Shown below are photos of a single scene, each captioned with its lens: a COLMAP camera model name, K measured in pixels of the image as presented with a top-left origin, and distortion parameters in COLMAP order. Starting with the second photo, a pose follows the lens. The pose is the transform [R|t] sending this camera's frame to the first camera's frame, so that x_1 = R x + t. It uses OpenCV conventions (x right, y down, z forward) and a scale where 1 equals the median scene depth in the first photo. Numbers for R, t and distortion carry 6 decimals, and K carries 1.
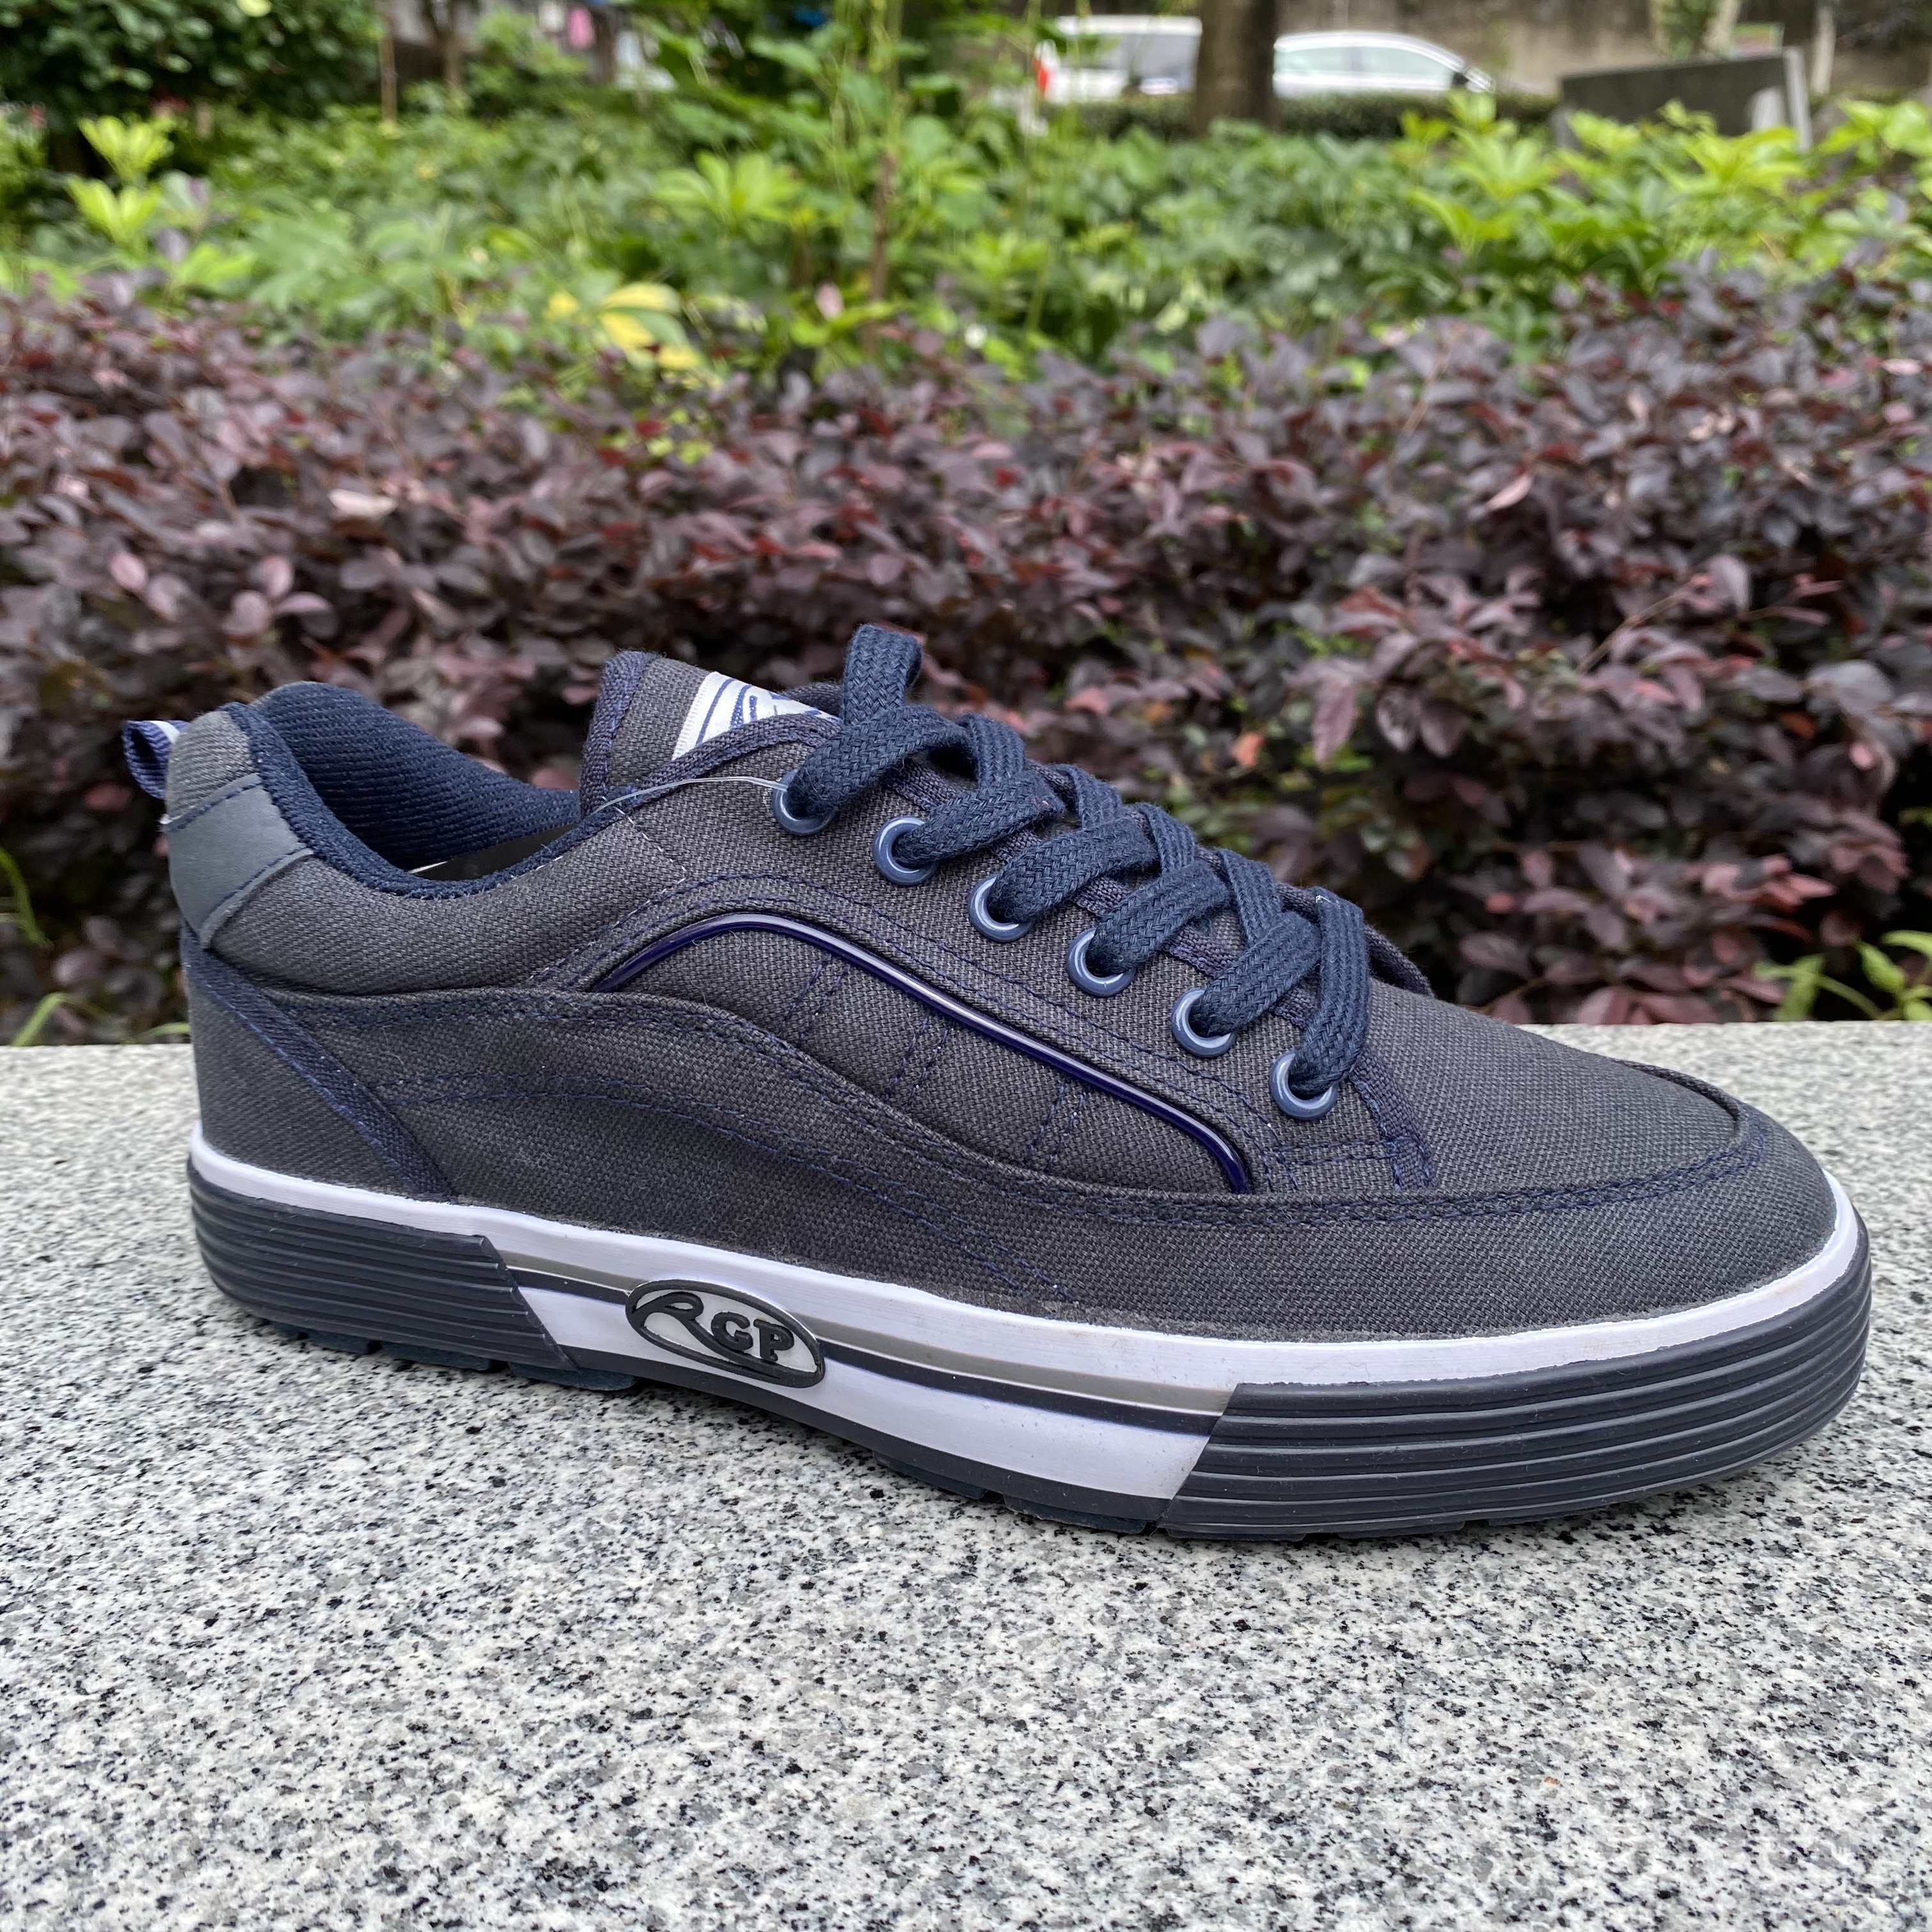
lens RADIAL K [[1977.5, 0, 963.6], [0, 1977.5, 954.5], [0, 0, 1]] dist [-0.008023, 0.000000]
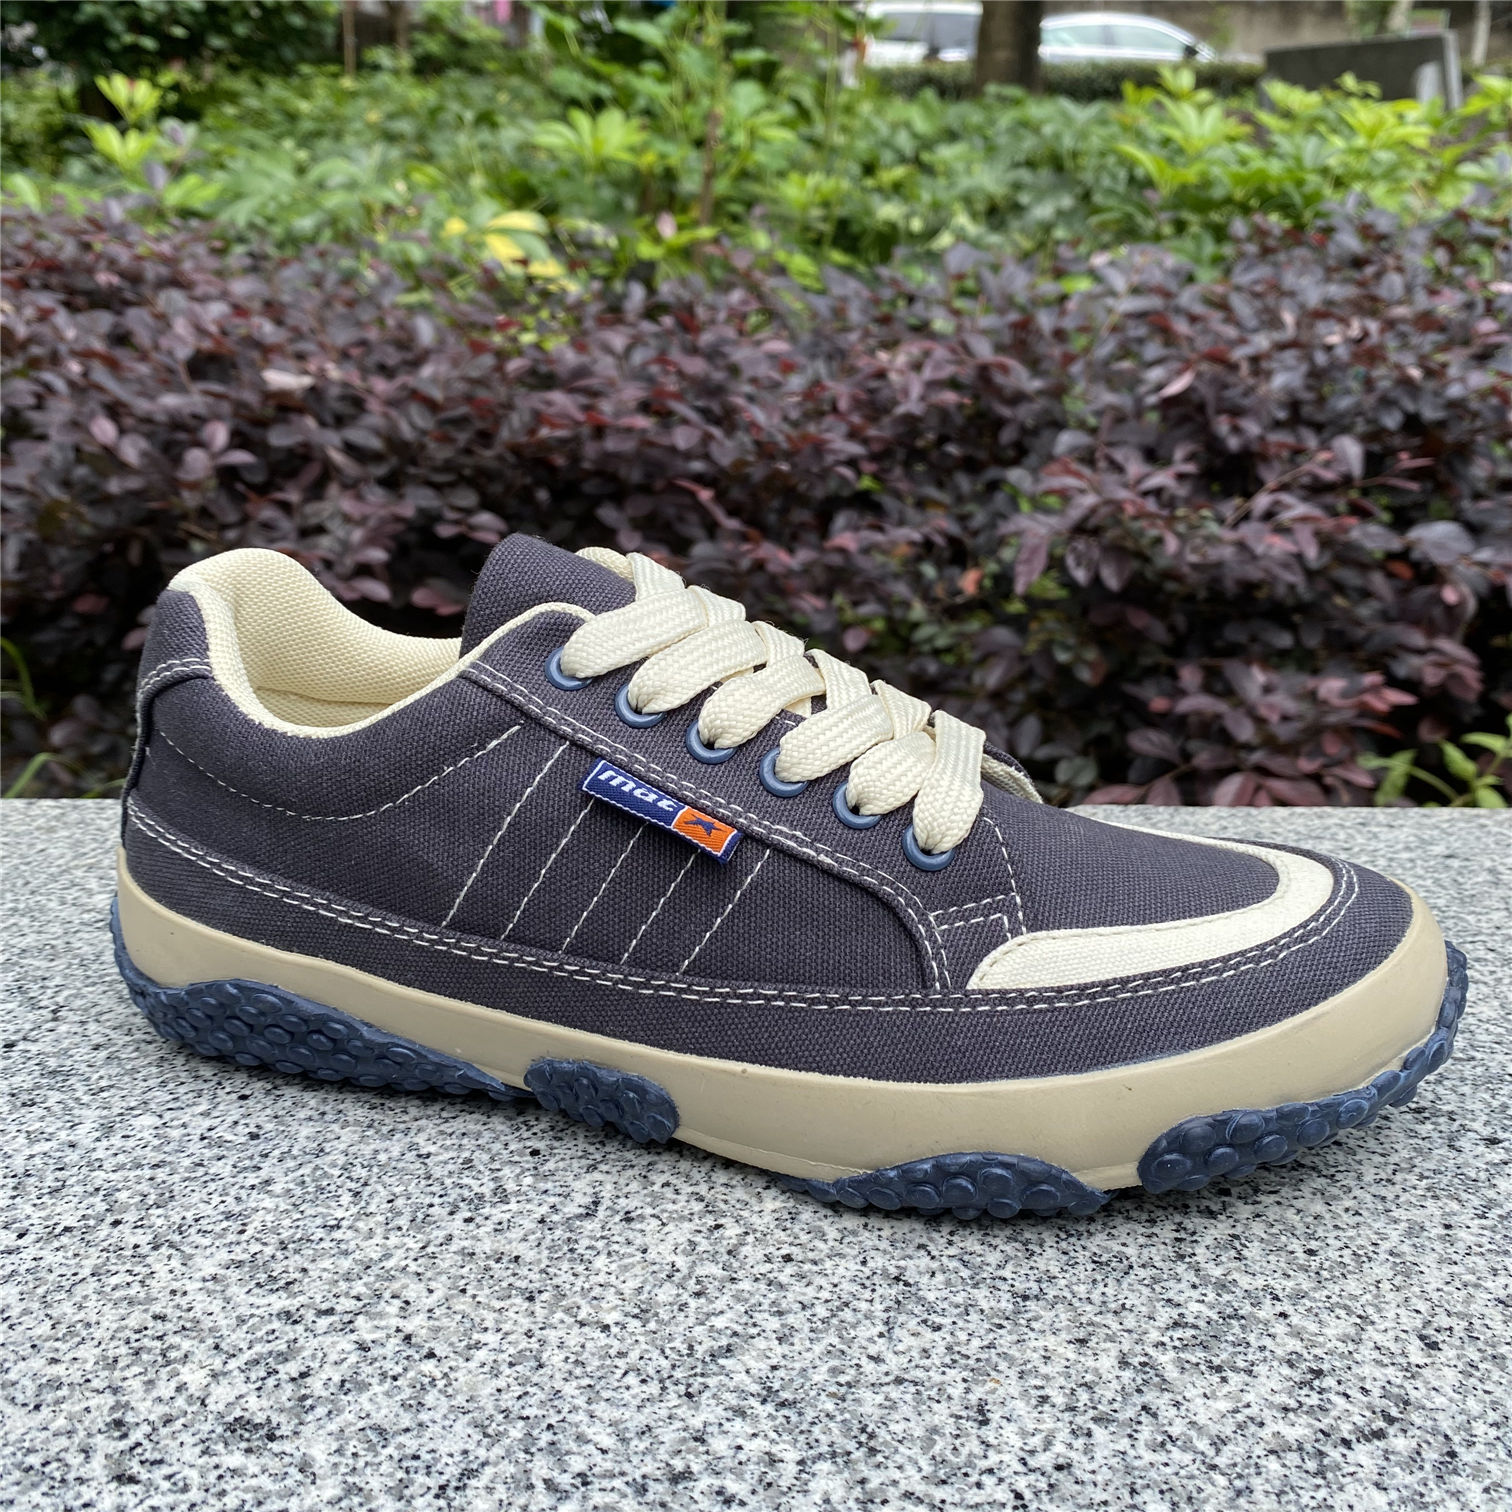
lens RADIAL K [[1547.6, 0, 759.7], [0, 1547.6, 740.9], [0, 0, 1]] dist [-0.008023, 0.000000]
pose [[0.999576, 0.019496, -0.021646, 0.139615], [-0.019382, 0.999797, 0.005457, -0.013816], [0.021748, -0.005035, 0.999751, -0.038640]]
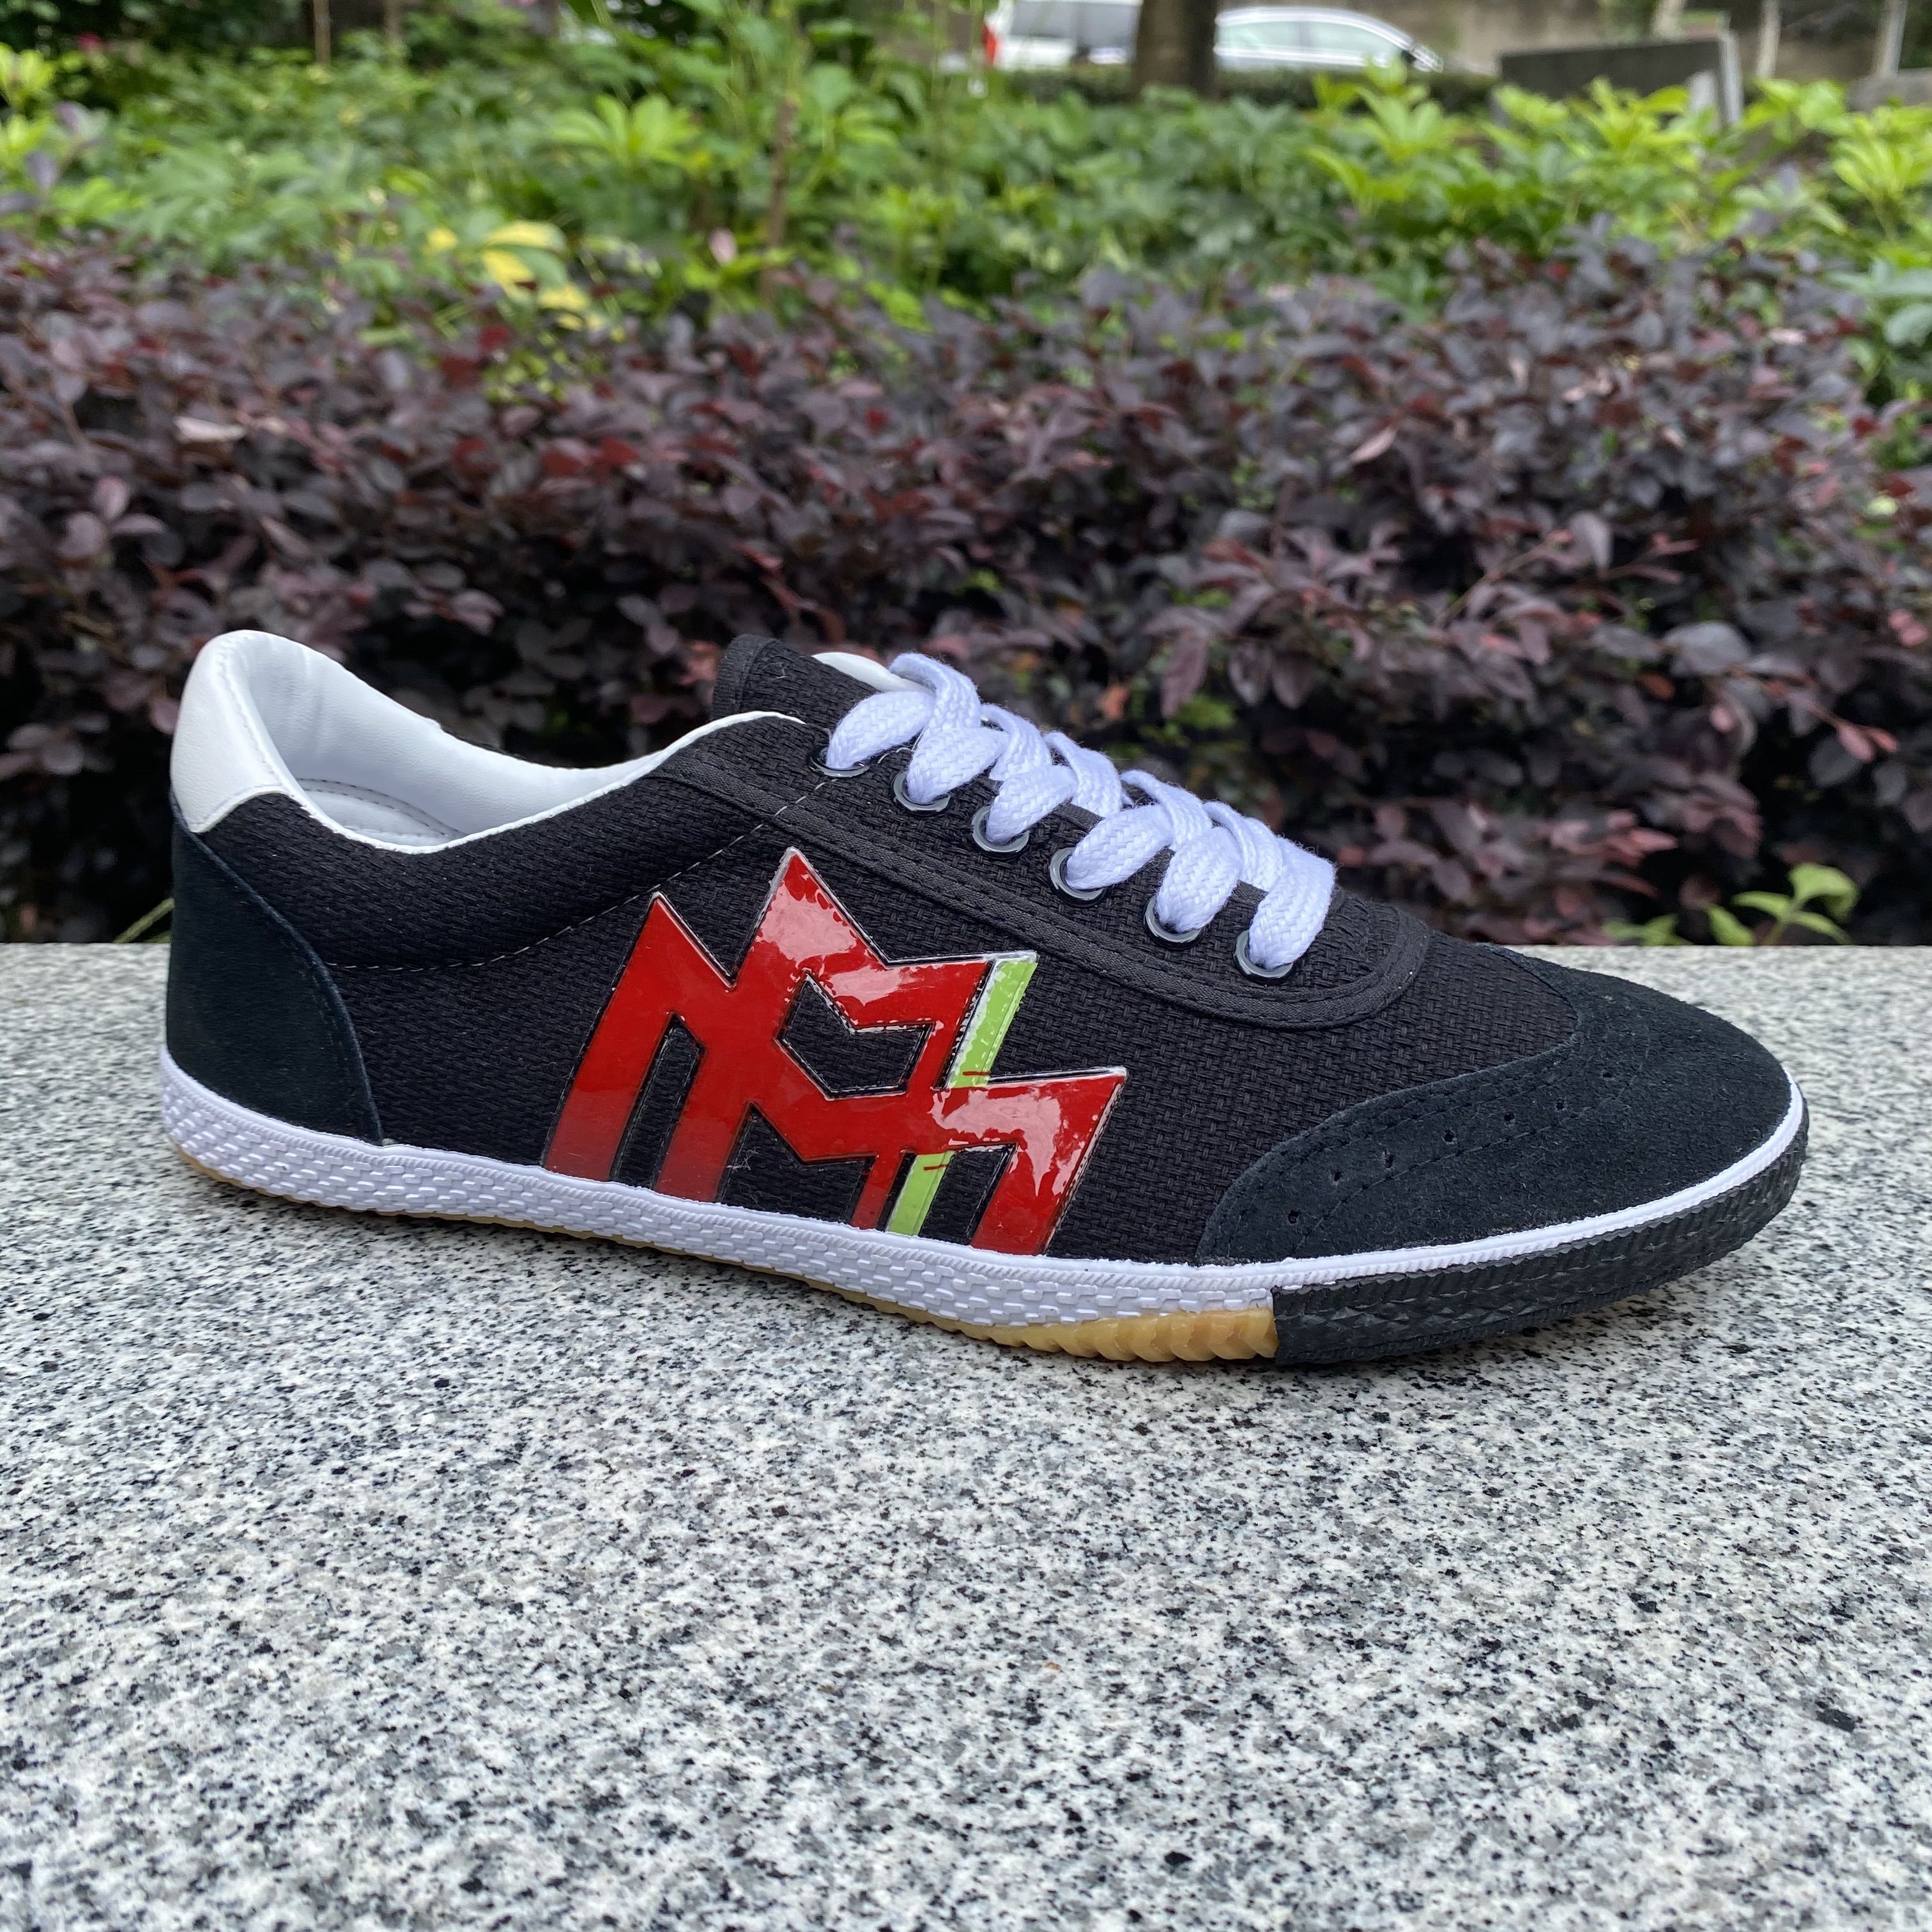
lens RADIAL K [[1977.5, 0, 969.9], [0, 1977.5, 953.9], [0, 0, 1]] dist [-0.008023, 0.000000]
pose [[0.999427, 0.015312, 0.030183, 0.202629], [-0.015690, 0.999801, 0.012350, 0.054752], [-0.029988, -0.012816, 0.999468, 0.038681]]
